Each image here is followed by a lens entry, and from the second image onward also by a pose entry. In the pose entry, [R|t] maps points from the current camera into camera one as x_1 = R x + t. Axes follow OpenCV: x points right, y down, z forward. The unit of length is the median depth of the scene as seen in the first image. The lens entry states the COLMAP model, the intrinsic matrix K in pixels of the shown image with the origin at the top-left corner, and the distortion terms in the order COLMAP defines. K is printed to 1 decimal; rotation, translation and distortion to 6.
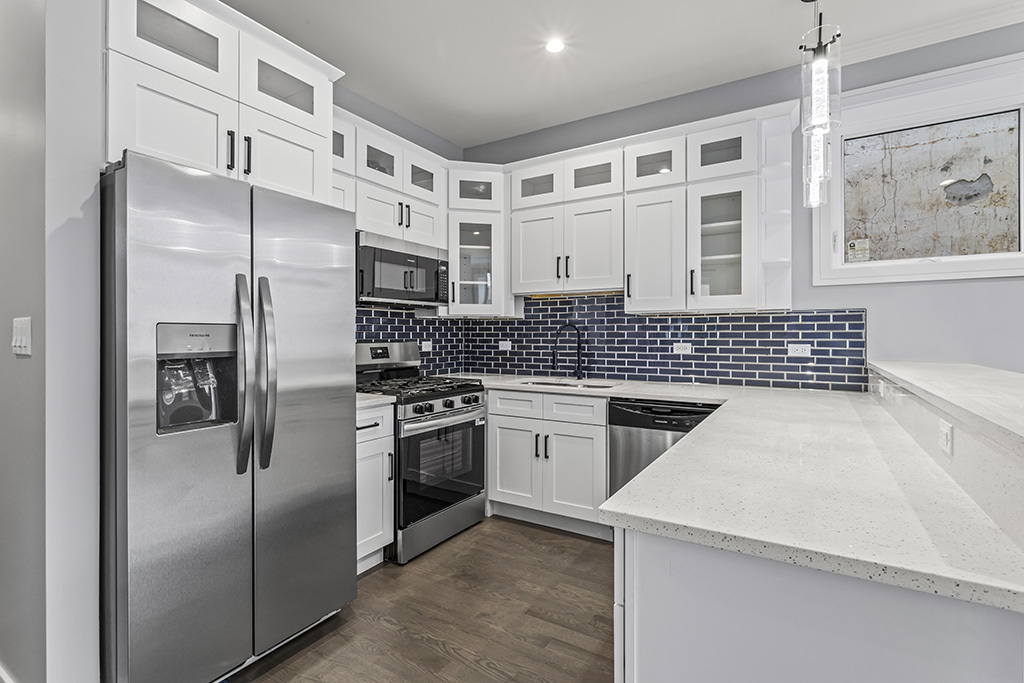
lens RADIAL K [[485.8, 0, 512.0], [0, 485.8, 341.5], [0, 0, 1]] dist [-0.001015, 0.000389]
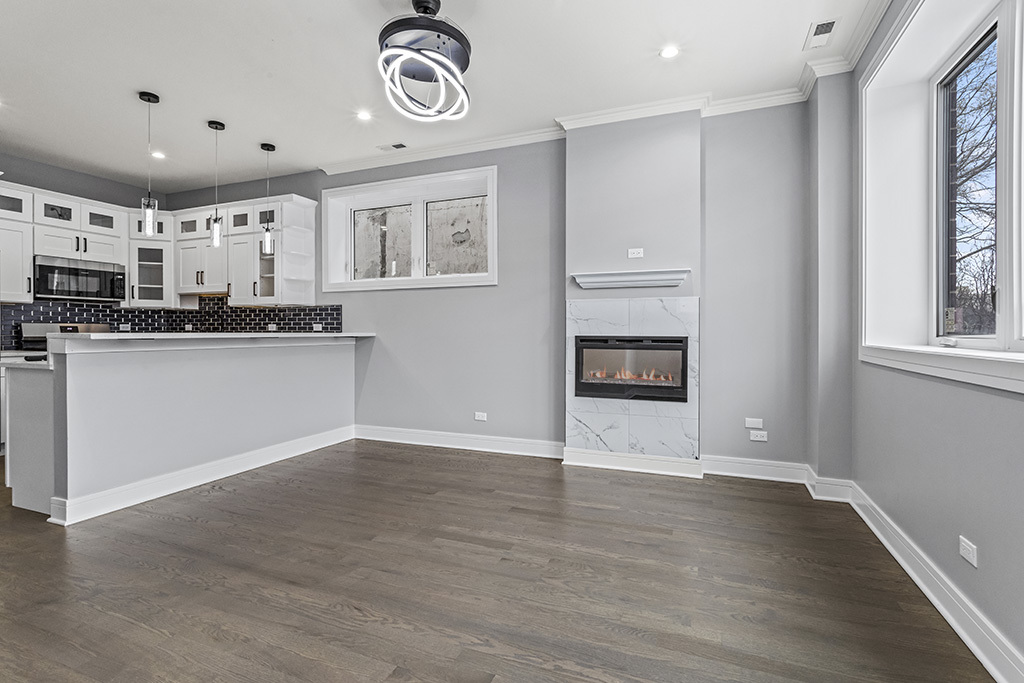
lens RADIAL K [[486.2, 0, 511.4], [0, 486.2, 330.4], [0, 0, 1]] dist [0.001497, 0.000729]
pose [[0.985930, 0.000856, 0.167155, 0.841951], [0.001612, 0.999892, -0.014624, 0.047705], [-0.167150, 0.014688, 0.985822, -0.763767]]
